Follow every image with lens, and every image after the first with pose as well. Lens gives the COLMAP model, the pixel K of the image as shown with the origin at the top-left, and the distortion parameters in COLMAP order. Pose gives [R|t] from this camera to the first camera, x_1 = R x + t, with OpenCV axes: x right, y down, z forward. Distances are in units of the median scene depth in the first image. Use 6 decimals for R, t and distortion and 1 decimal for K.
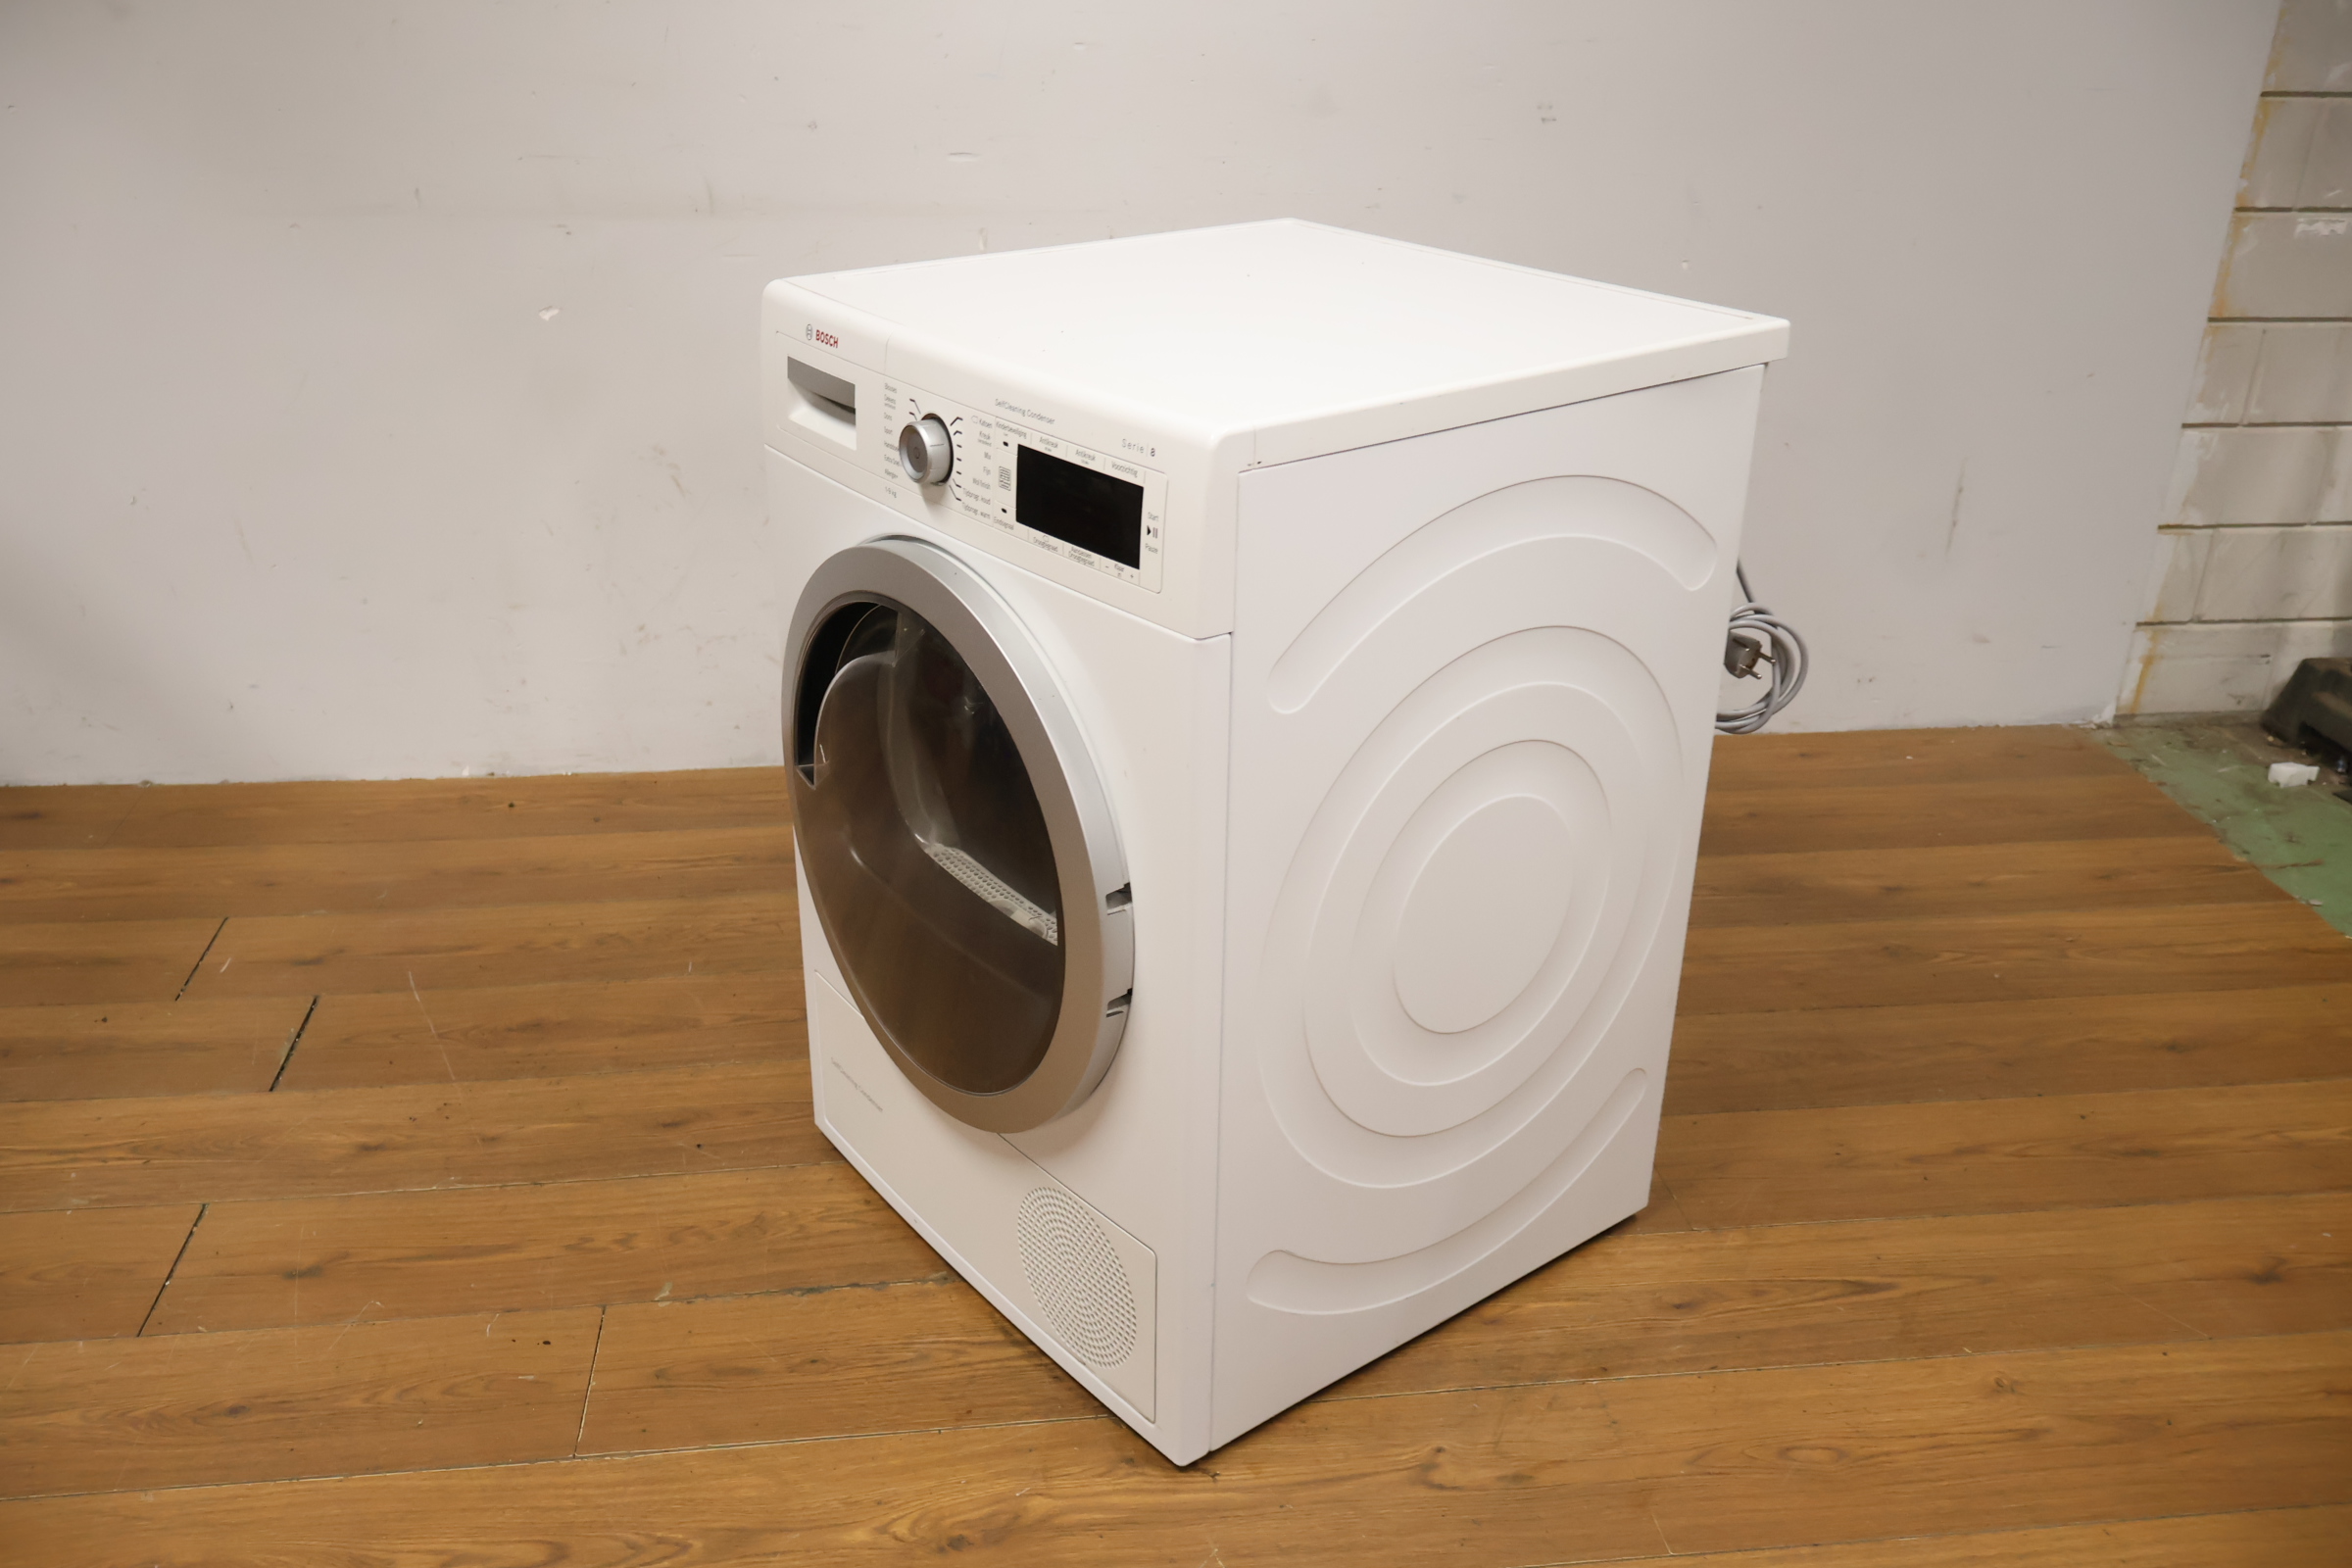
lens RADIAL K [[2013.4, 0, 1165.7], [0, 2013.4, 776.3], [0, 0, 1]] dist [0.000701, -0.003427]
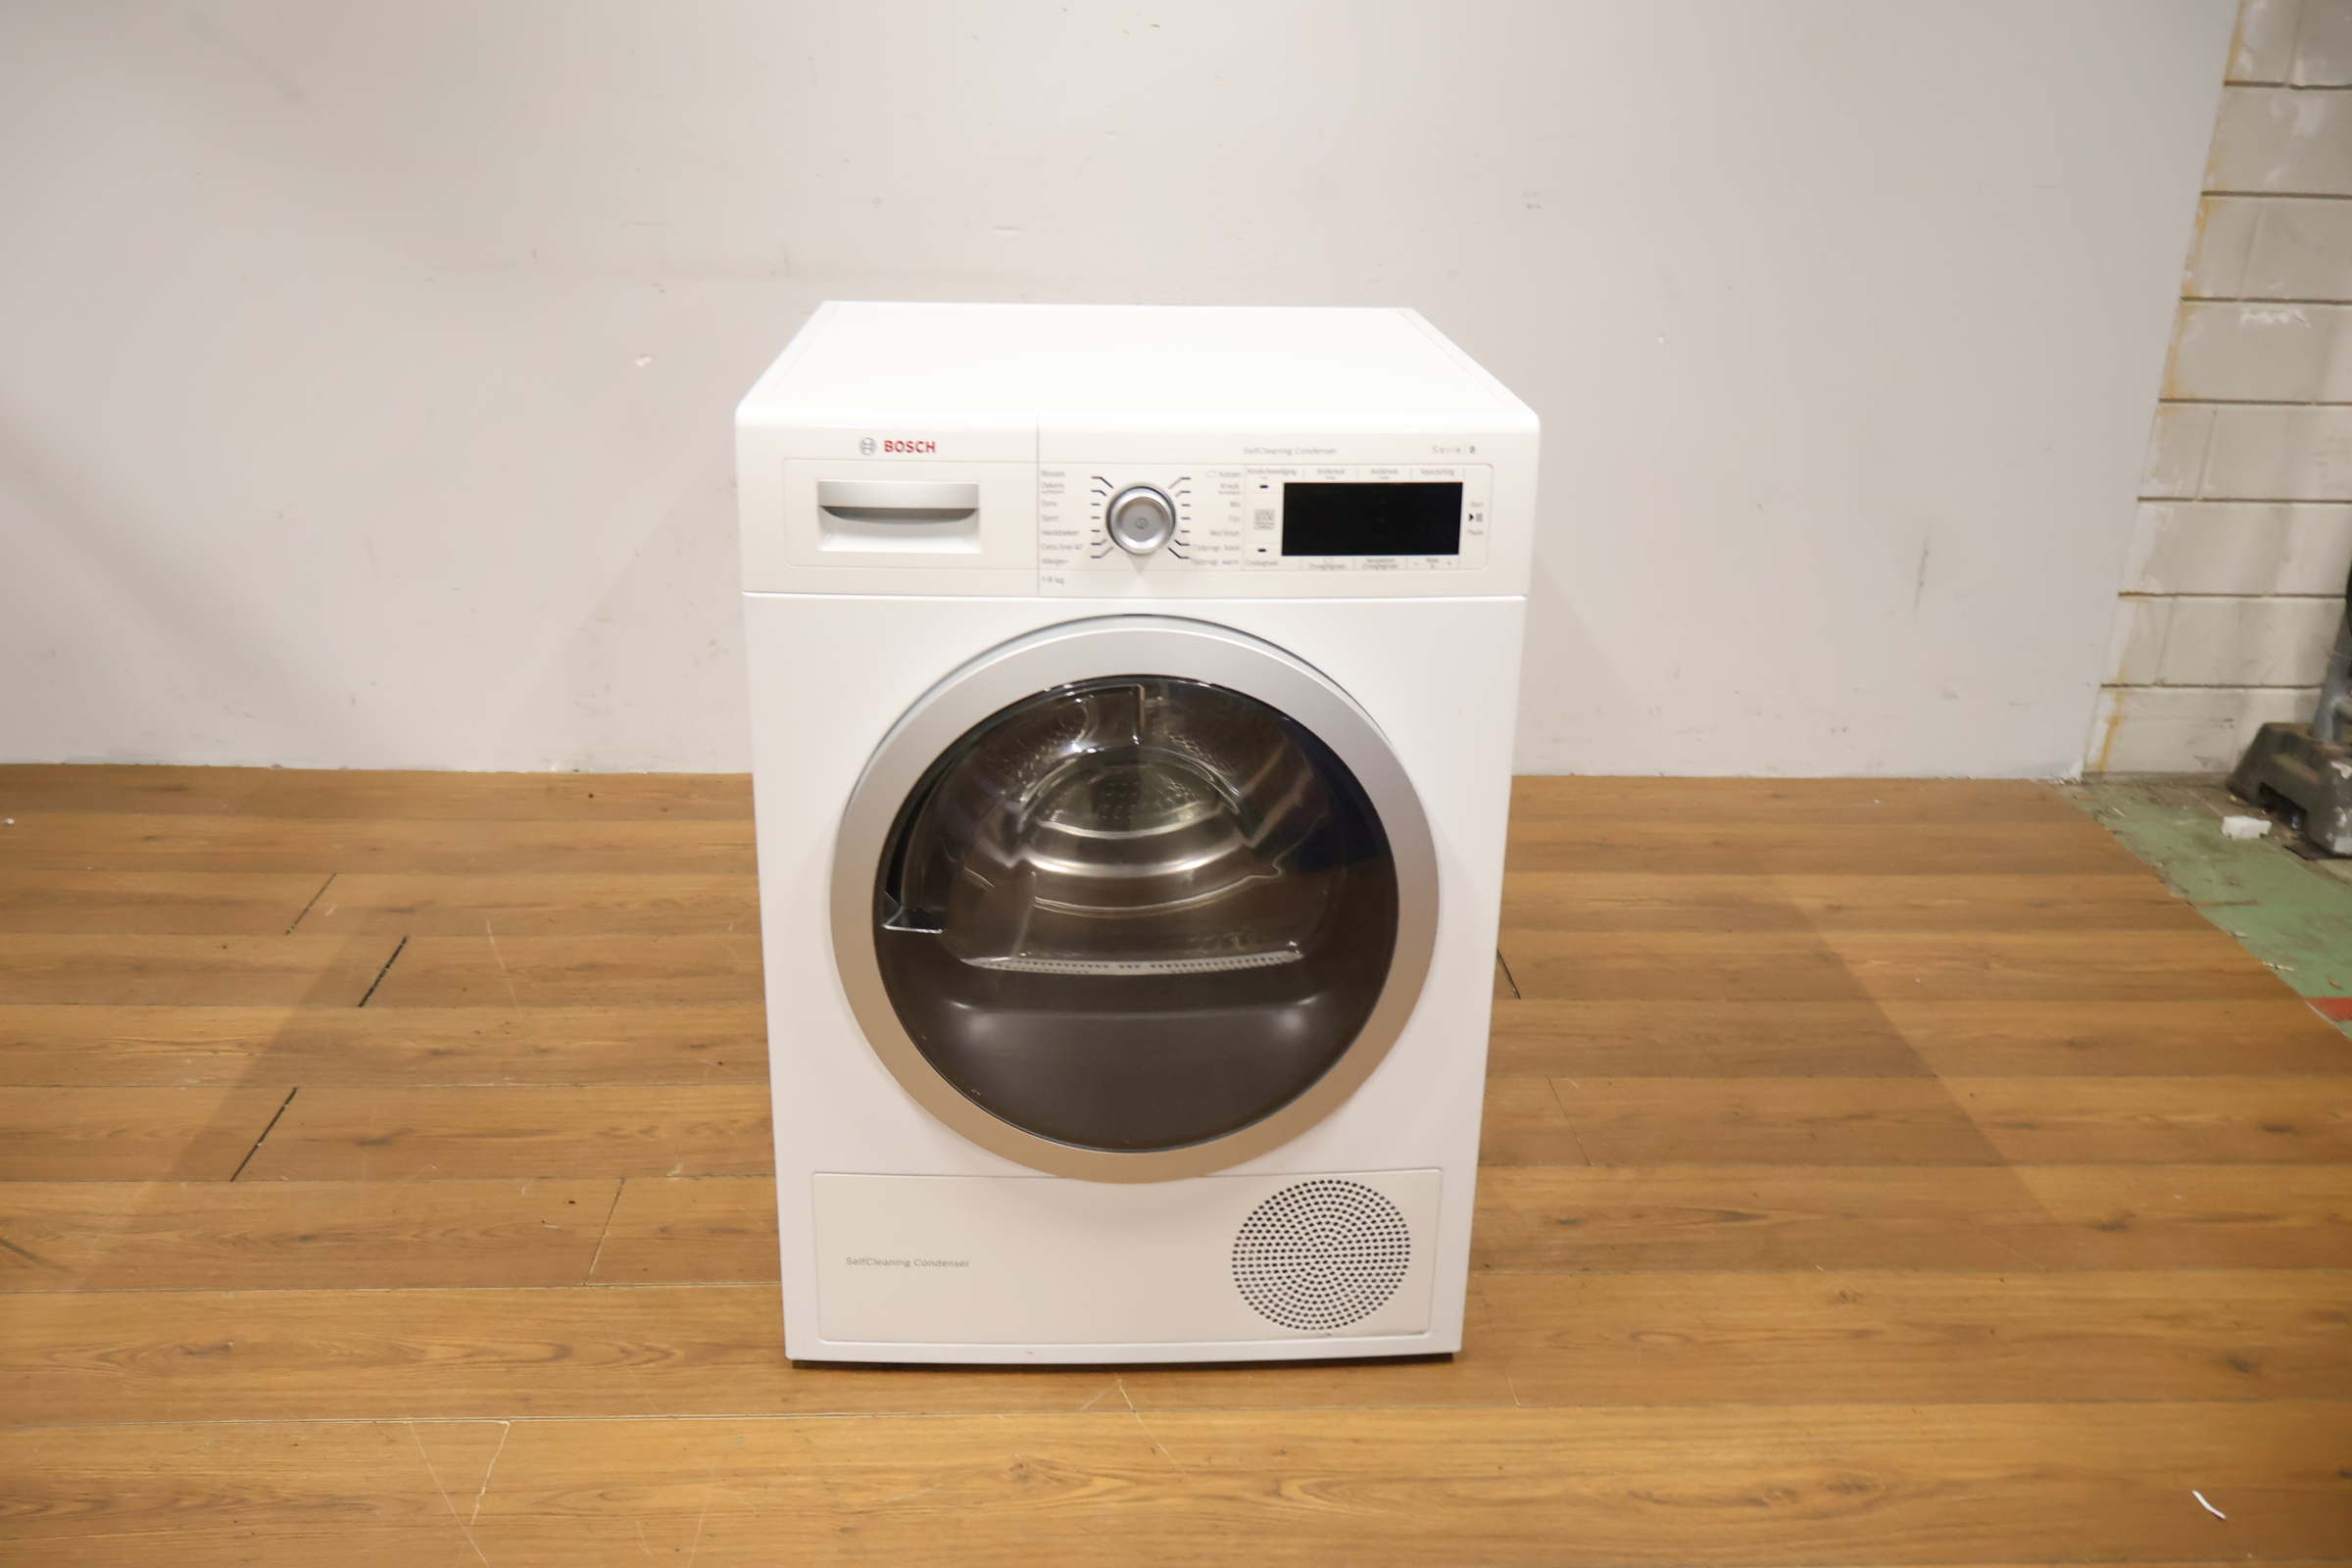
lens RADIAL K [[2022.7, 0, 1165.7], [0, 2022.7, 778.7], [0, 0, 1]] dist [0.000494, -0.002096]
pose [[0.997460, 0.031125, -0.064070, 0.077662], [-0.035150, 0.997415, -0.062678, 0.075591], [0.061953, 0.064771, 0.995975, -0.119885]]
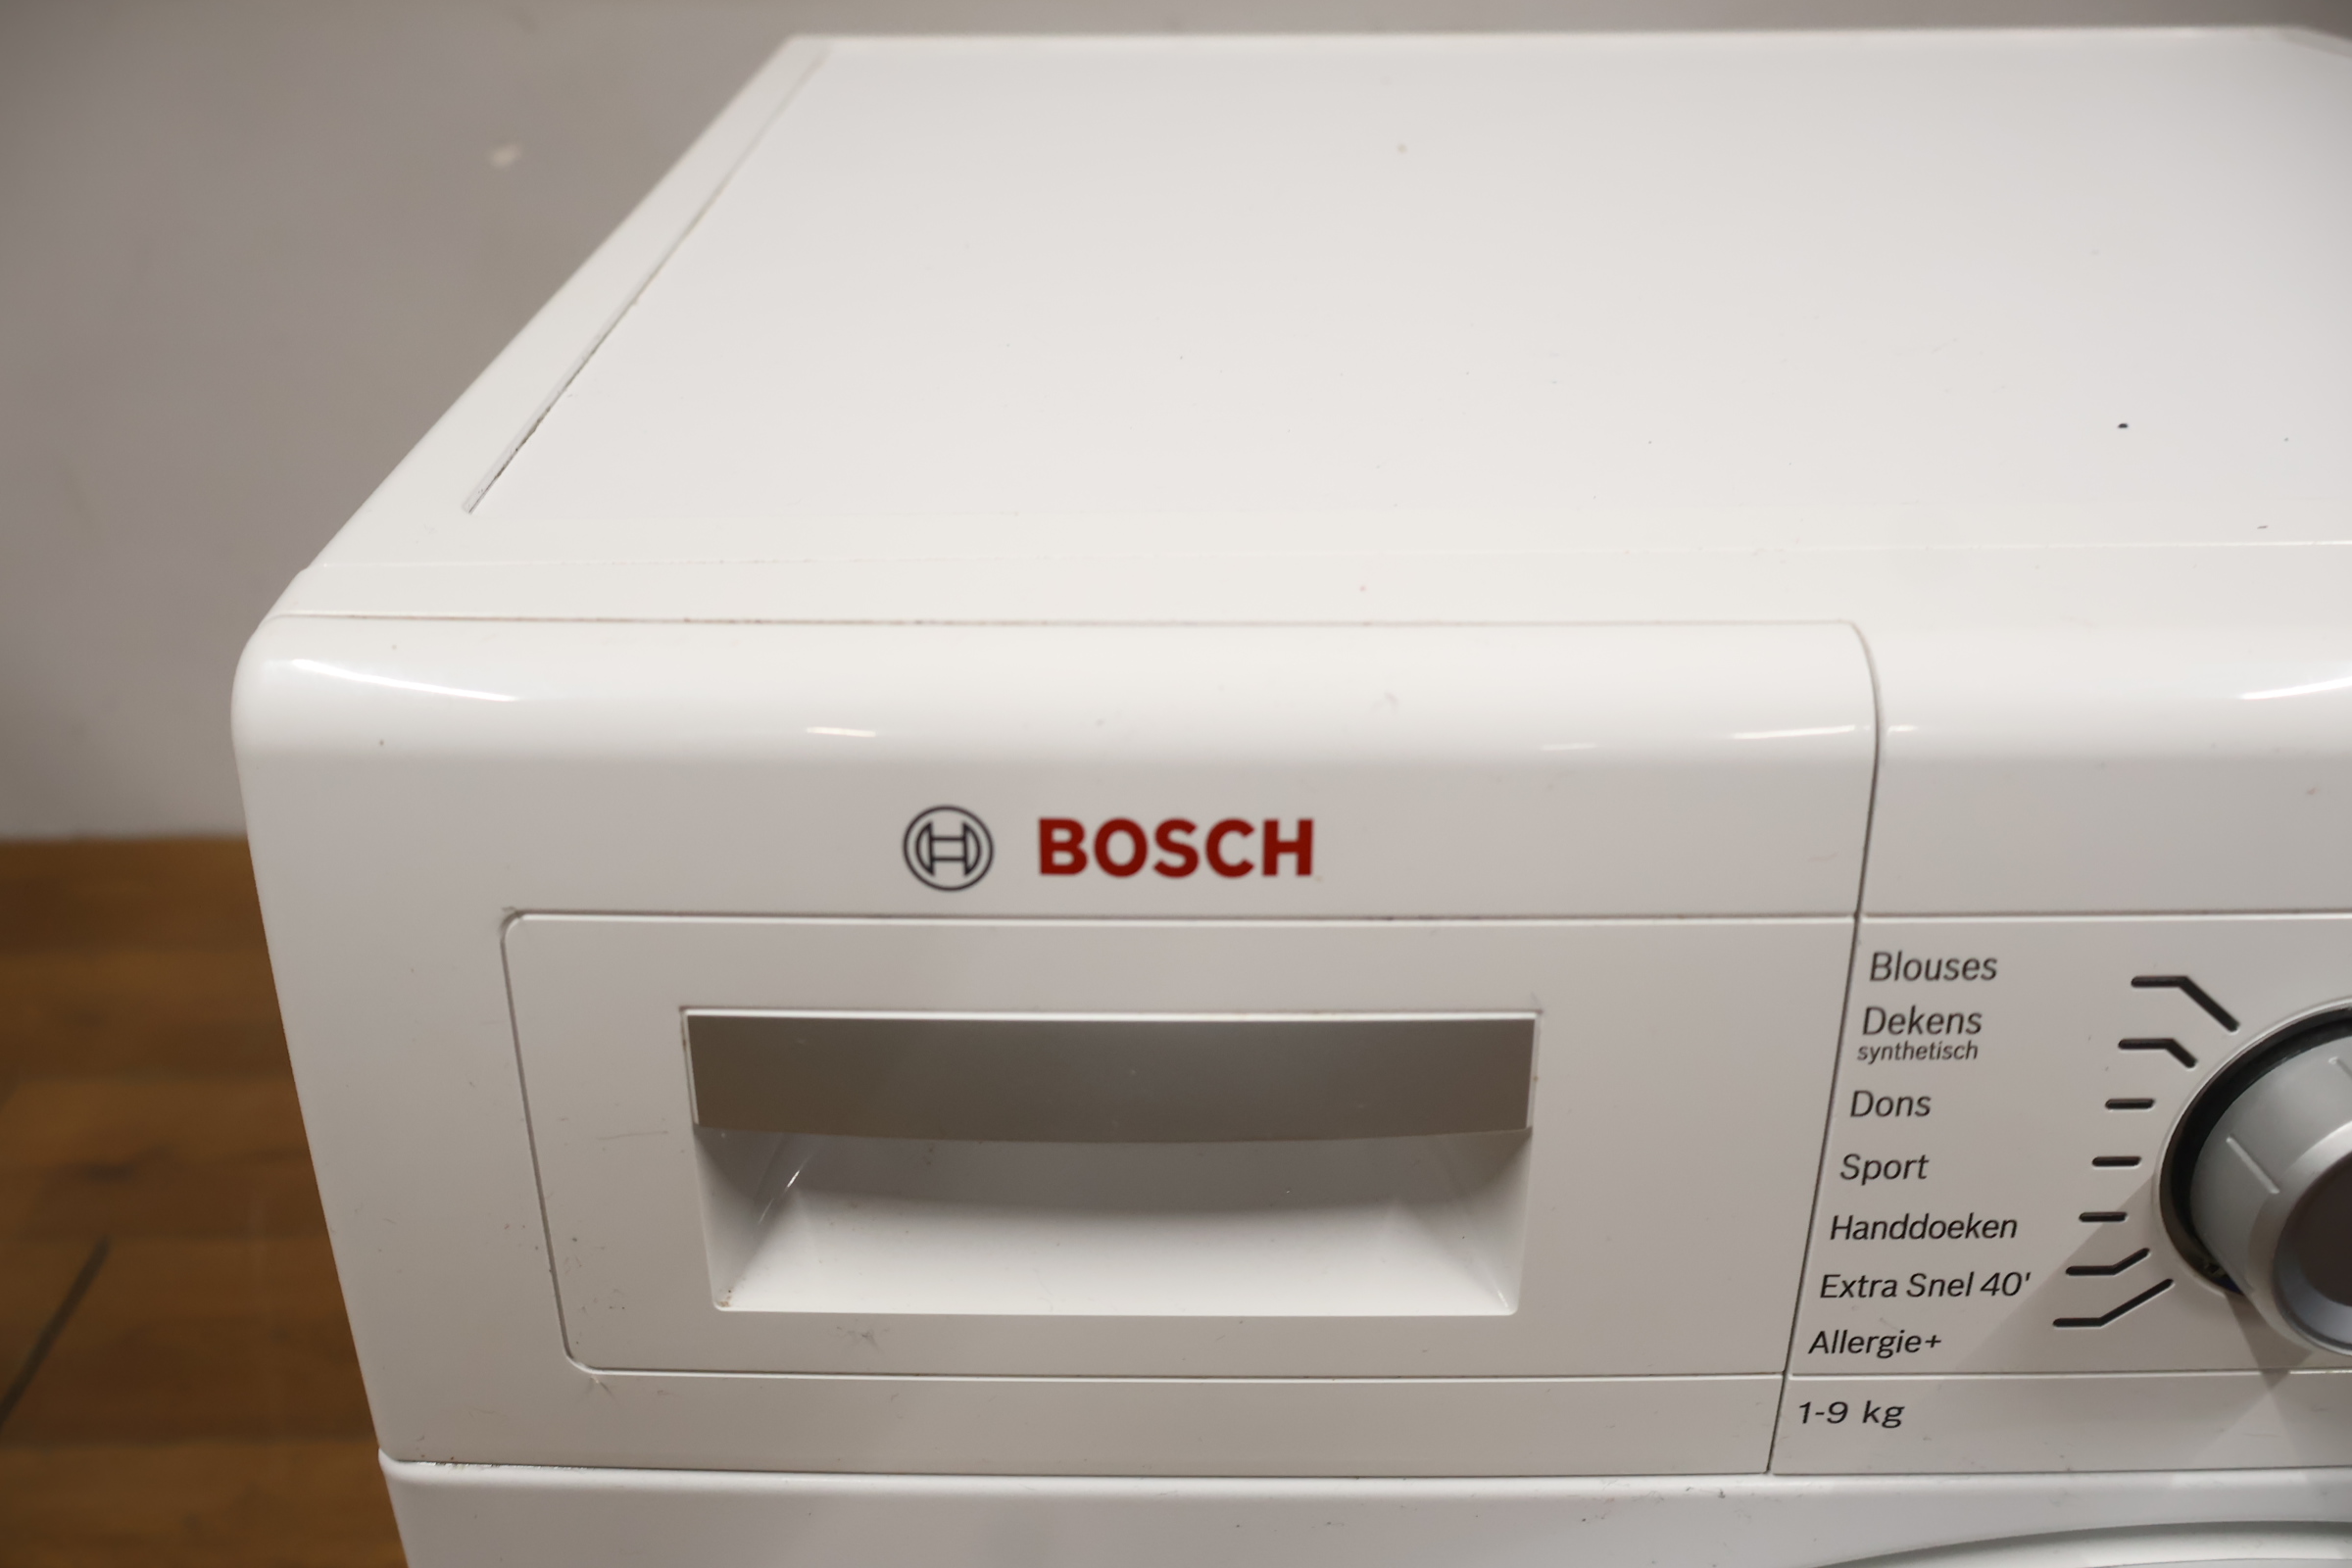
lens RADIAL K [[2002.0, 0, 1167.7], [0, 2002.0, 789.5], [0, 0, 1]] dist [-0.004154, 0.000387]
pose [[0.996339, 0.030786, -0.079750, -0.042911], [-0.025349, 0.997342, 0.068312, -0.083238], [0.081641, -0.066040, 0.994471, 0.408266]]
